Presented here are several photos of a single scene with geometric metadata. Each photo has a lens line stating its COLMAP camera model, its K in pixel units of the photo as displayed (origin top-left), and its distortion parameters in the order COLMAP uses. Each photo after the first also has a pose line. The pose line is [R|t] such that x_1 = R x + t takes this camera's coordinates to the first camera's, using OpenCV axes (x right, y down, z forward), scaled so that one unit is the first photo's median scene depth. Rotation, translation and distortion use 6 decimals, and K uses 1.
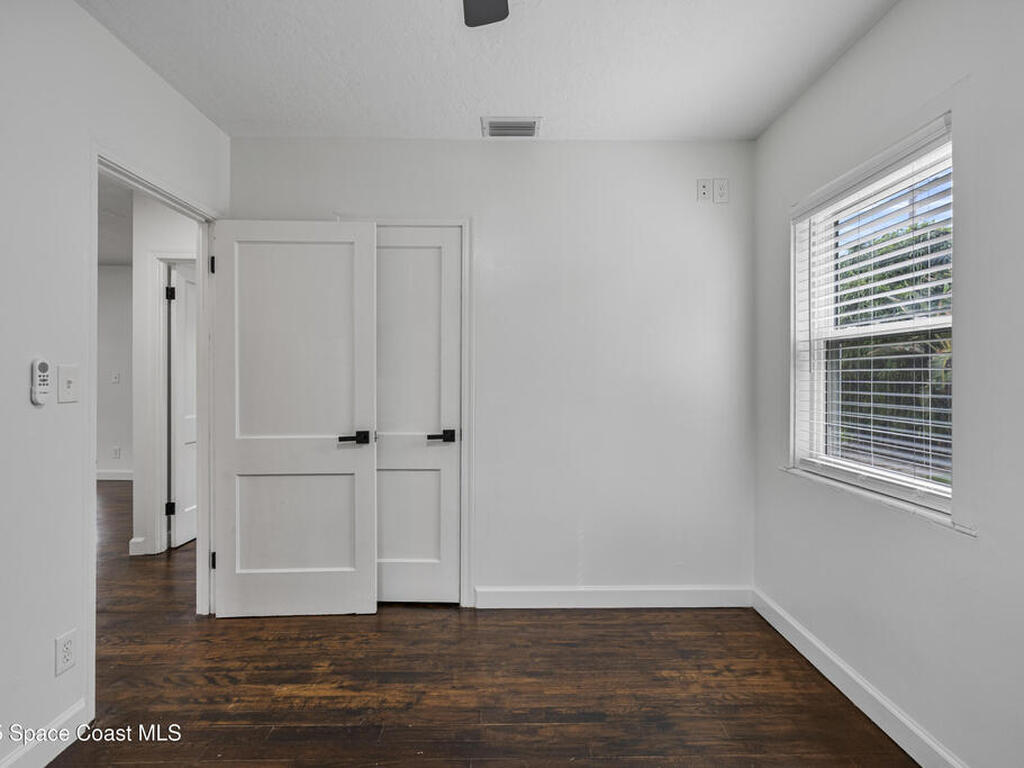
lens RADIAL K [[523.4, 0, 517.5], [0, 523.4, 377.8], [0, 0, 1]] dist [-0.010175, 0.006186]
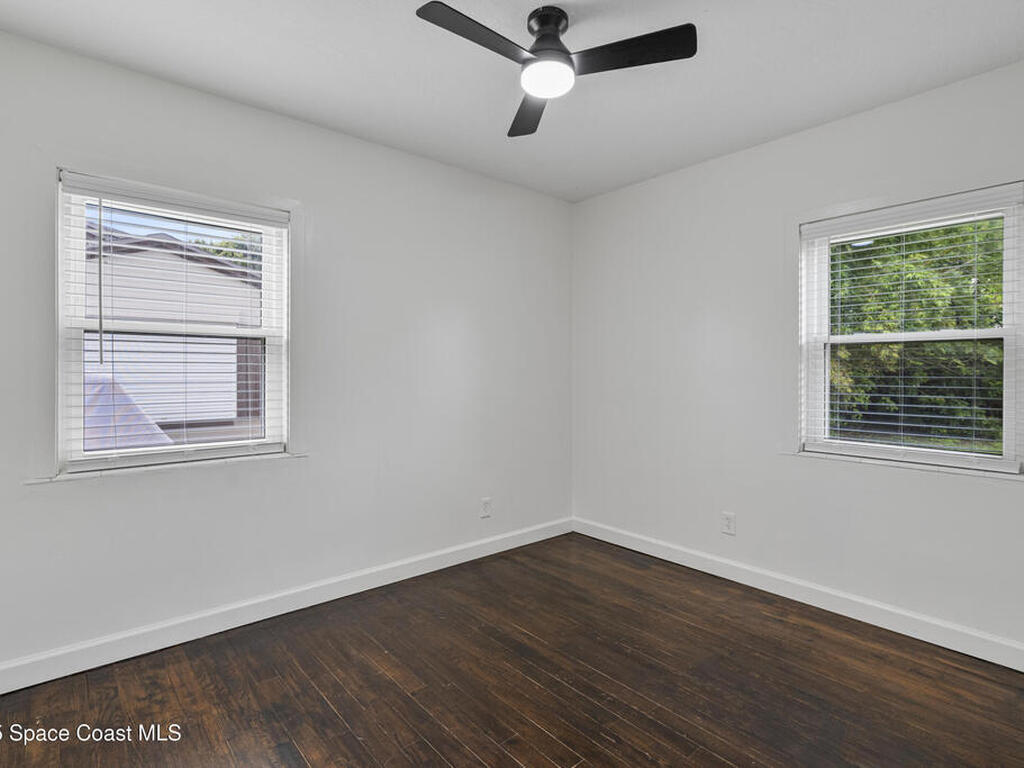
lens RADIAL K [[523.4, 0, 511.9], [0, 523.4, 377.0], [0, 0, 1]] dist [-0.010175, 0.006186]
pose [[-0.641835, -0.005864, 0.766821, -0.724196], [0.002408, 0.999950, 0.009663, 0.011531], [-0.766839, 0.008048, -0.641789, 1.191435]]
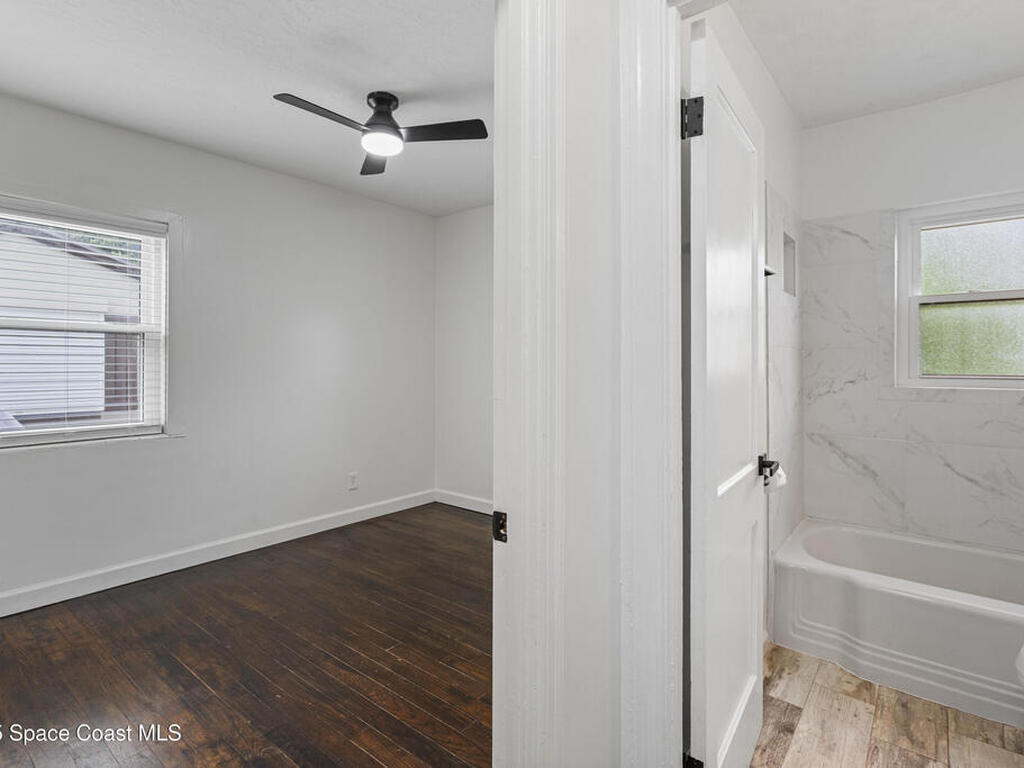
lens RADIAL K [[523.4, 0, 510.4], [0, 523.4, 365.5], [0, 0, 1]] dist [-0.010175, 0.006186]
pose [[-0.771699, -0.001315, 0.635986, -1.078512], [0.000851, 0.999995, 0.003099, 0.012425], [-0.635987, 0.002933, -0.771694, 1.309103]]
